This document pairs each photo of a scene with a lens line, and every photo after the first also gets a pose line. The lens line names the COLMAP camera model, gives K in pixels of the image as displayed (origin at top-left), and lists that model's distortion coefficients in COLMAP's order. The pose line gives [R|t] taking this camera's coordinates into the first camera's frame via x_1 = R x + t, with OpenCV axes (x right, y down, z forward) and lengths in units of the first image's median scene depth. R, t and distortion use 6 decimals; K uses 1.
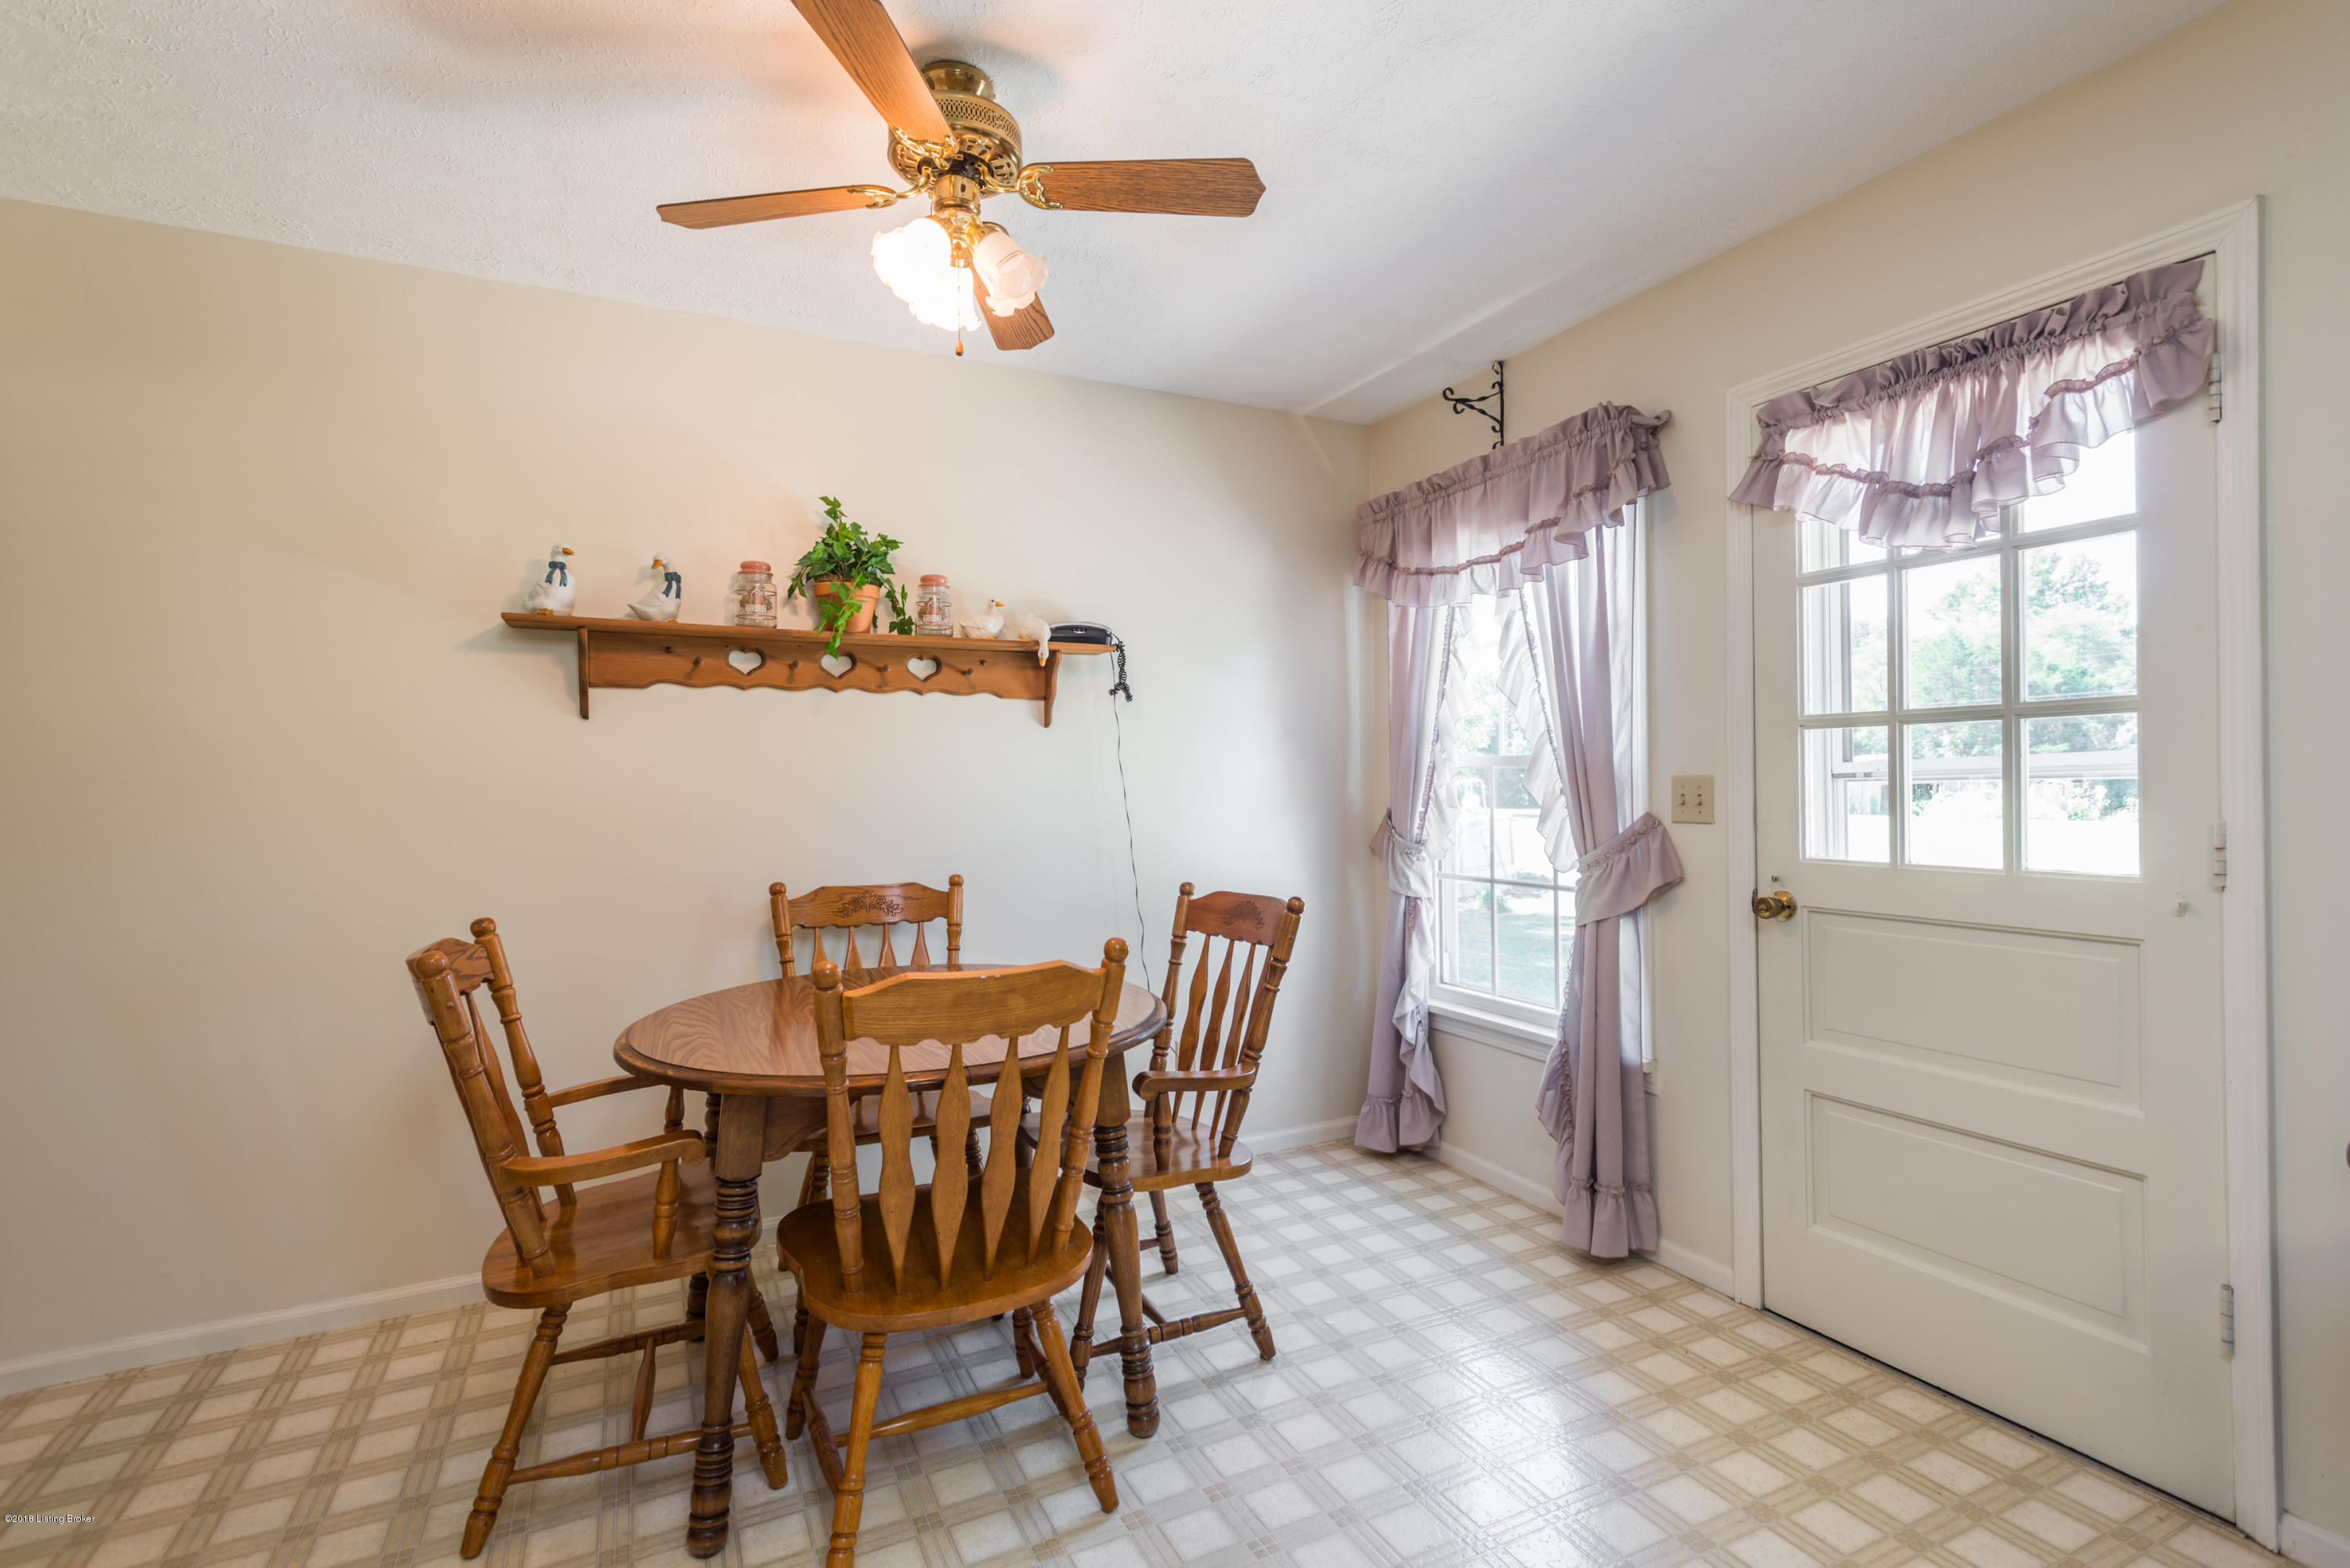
lens RADIAL K [[1107.5, 0, 1180.6], [0, 1107.5, 787.2], [0, 0, 1]] dist [0.012527, 0.000089]
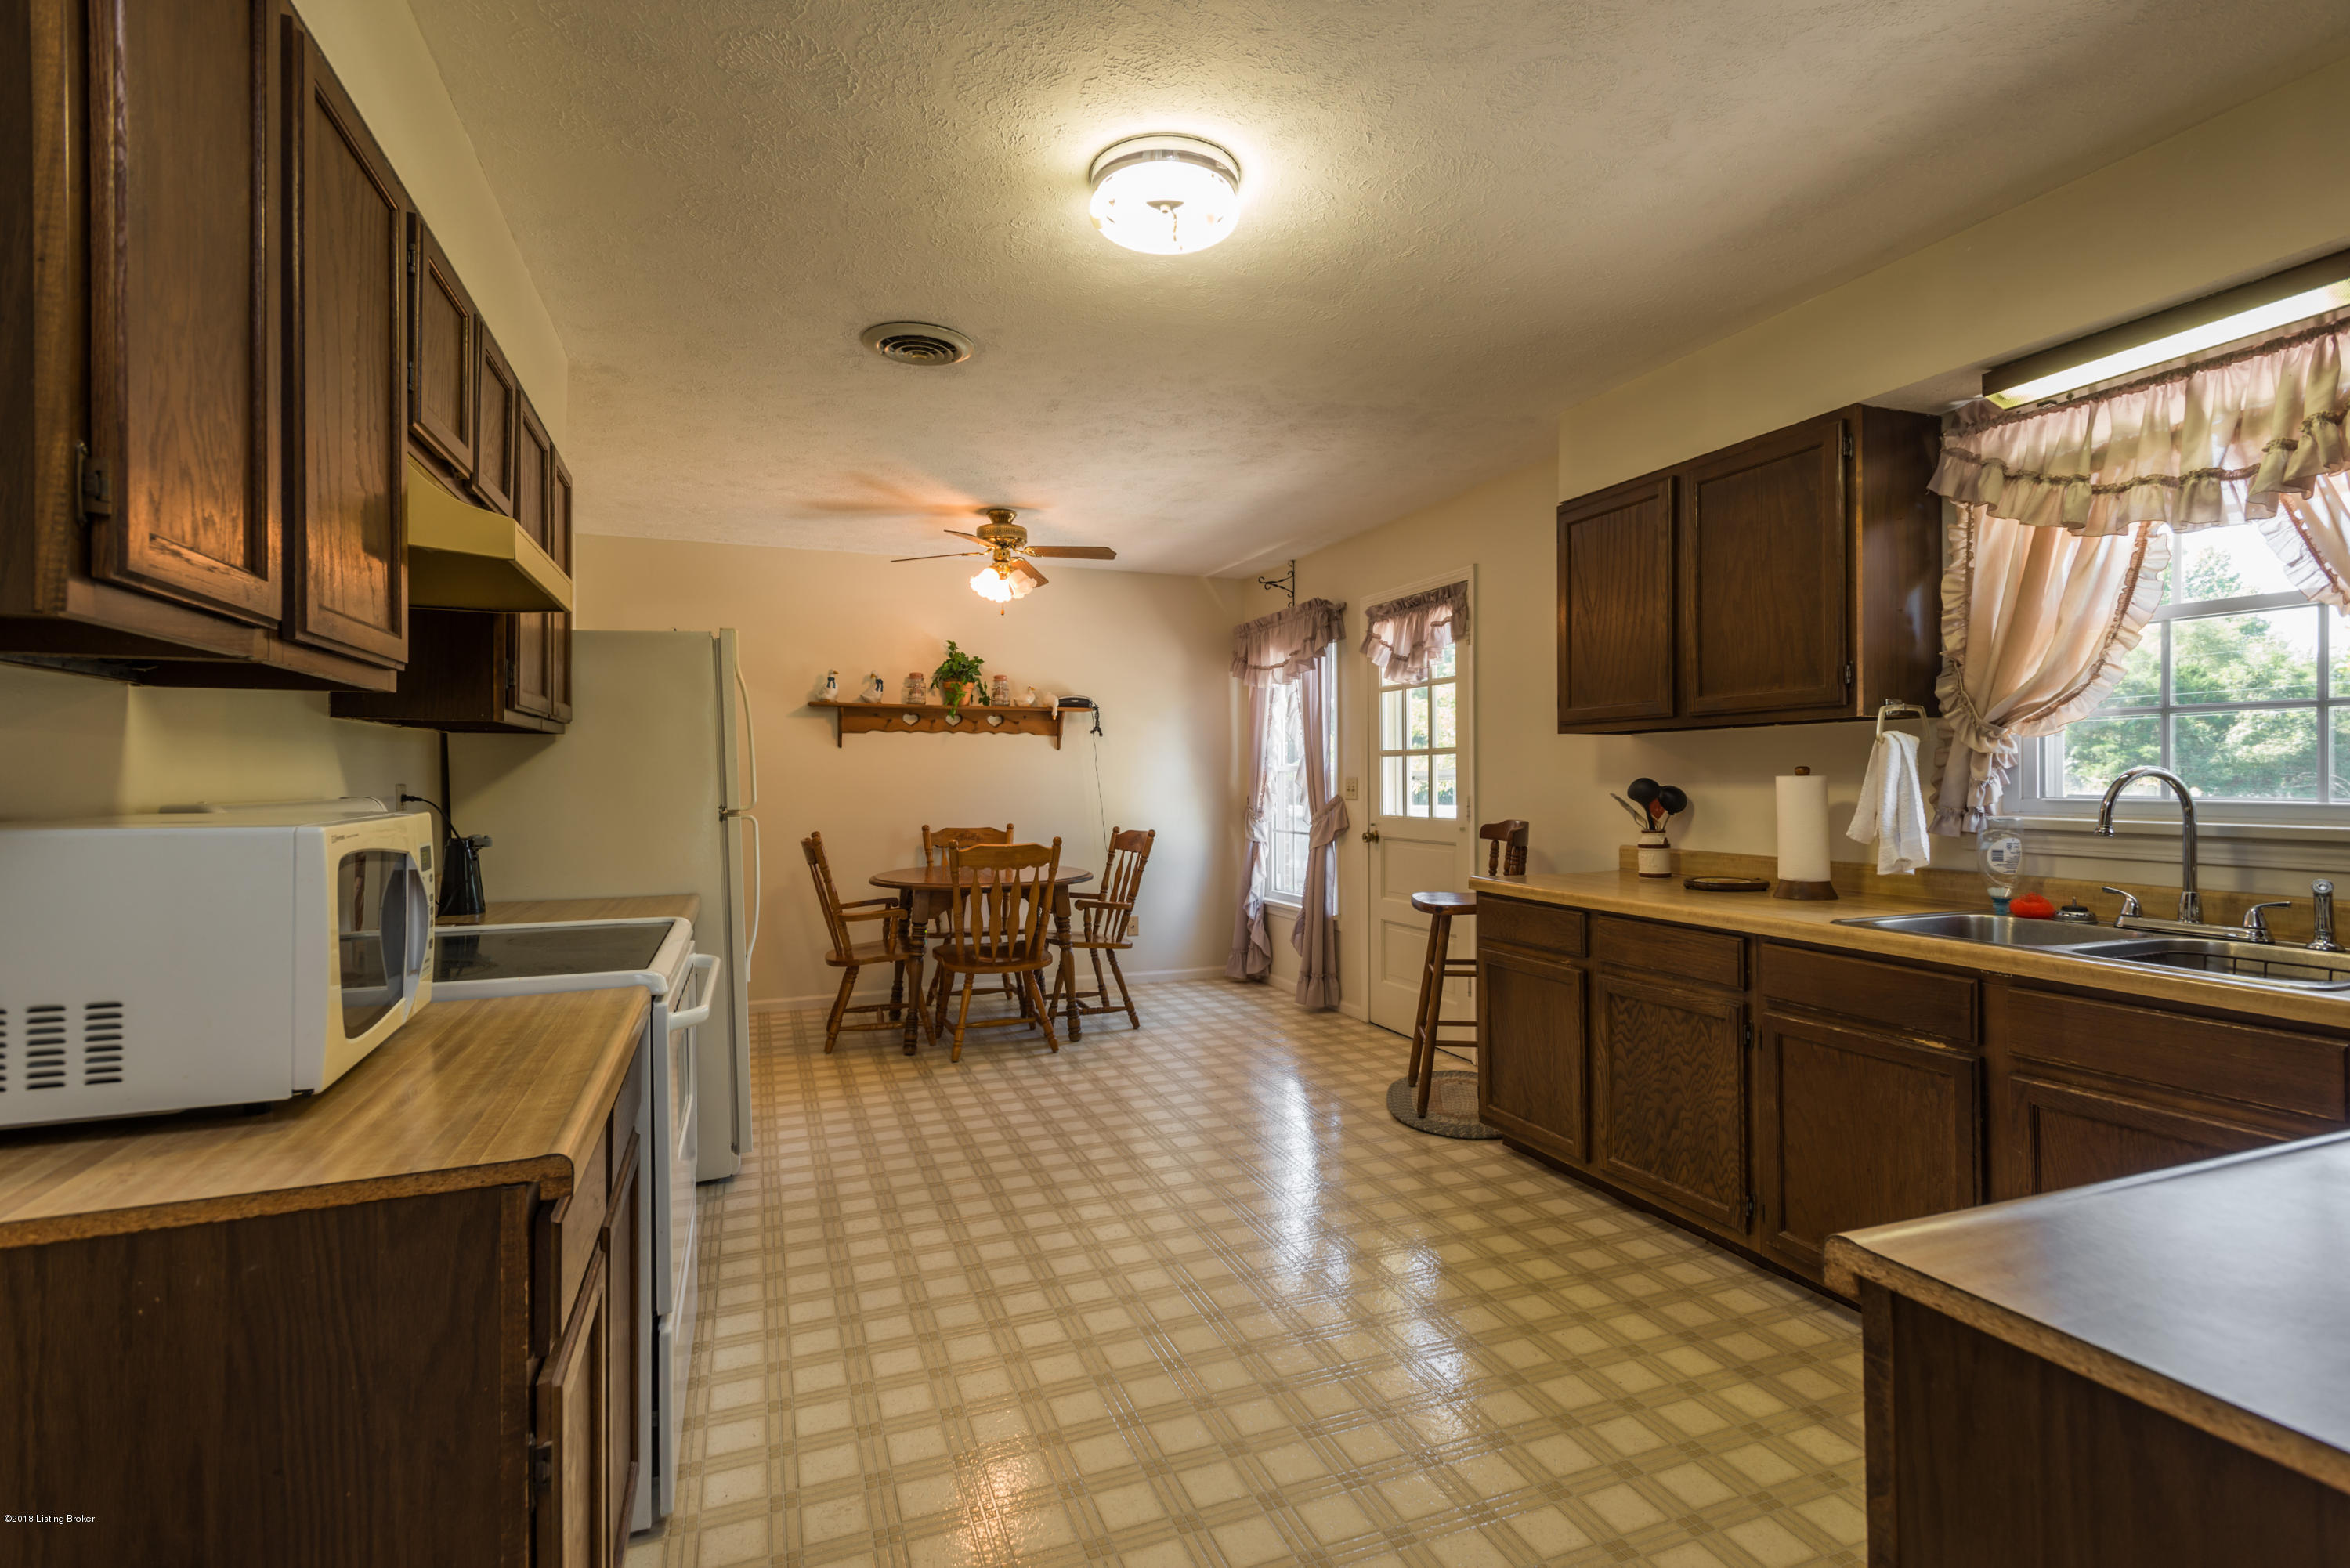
lens RADIAL K [[1107.5, 0, 1174.7], [0, 1107.5, 785.5], [0, 0, 1]] dist [0.012527, 0.000089]
pose [[0.995678, 0.006615, -0.092642, 0.308945], [-0.006448, 0.999977, 0.002101, 0.003014], [0.092653, -0.001494, 0.995697, -1.074510]]
